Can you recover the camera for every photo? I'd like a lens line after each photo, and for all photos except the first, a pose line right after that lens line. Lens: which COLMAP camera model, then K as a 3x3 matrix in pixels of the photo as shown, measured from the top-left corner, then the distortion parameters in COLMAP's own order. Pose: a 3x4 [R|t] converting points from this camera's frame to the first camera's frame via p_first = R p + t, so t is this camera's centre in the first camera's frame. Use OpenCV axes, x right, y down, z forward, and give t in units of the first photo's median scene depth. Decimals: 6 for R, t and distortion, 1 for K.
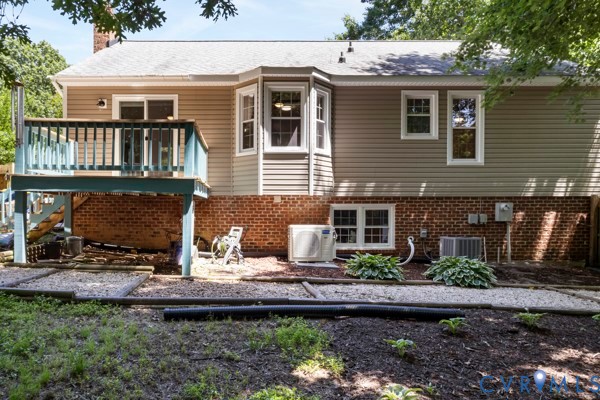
lens RADIAL K [[402.0, 0, 299.5], [0, 402.0, 203.9], [0, 0, 1]] dist [0.010569, 0.001126]
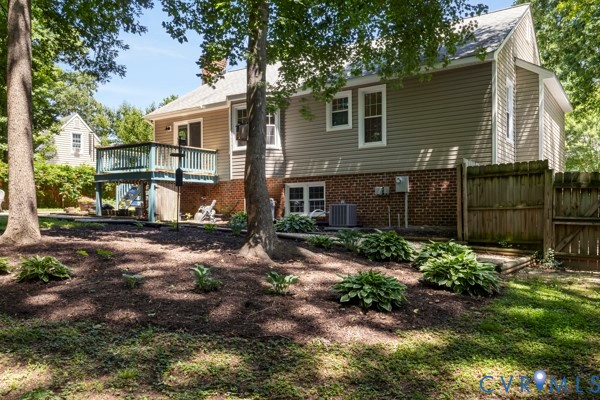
lens RADIAL K [[500.1, 0, 300.1], [0, 500.1, 199.9], [0, 0, 1]] dist [-0.009246, -0.000539]
pose [[0.829225, -0.025757, -0.558322, 1.070653], [0.025798, 0.999637, -0.007801, 0.070494], [0.558320, -0.007935, 0.829588, -0.388974]]
